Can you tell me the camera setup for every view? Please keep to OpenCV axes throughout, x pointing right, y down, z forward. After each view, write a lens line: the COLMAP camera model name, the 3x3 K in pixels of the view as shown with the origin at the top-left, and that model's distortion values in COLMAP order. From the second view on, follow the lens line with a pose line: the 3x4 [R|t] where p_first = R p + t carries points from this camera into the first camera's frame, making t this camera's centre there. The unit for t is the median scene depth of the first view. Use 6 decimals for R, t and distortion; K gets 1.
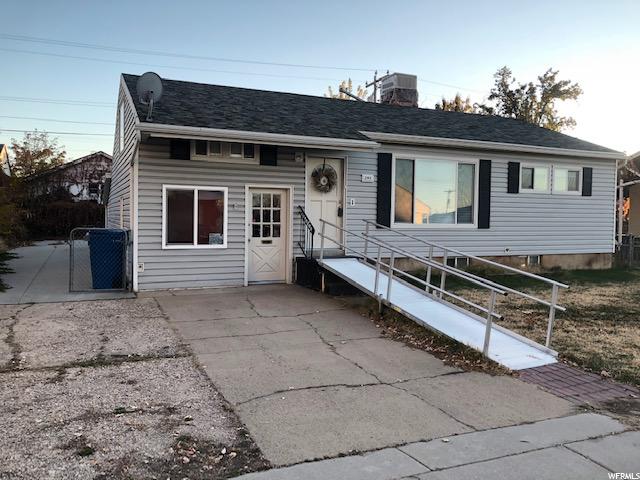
lens RADIAL K [[519.8, 0, 319.8], [0, 519.8, 240.9], [0, 0, 1]] dist [0.049371, -0.004342]
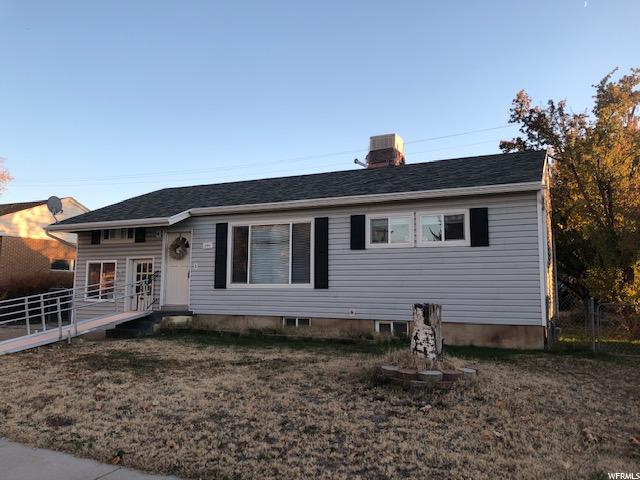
lens RADIAL K [[476.0, 0, 319.9], [0, 476.0, 239.3], [0, 0, 1]] dist [0.064417, 0.000089]
pose [[0.665908, -0.077768, -0.741970, 0.958691], [-0.025210, 0.991638, -0.126562, -0.002933], [0.745608, 0.102984, 0.658379, 0.421237]]
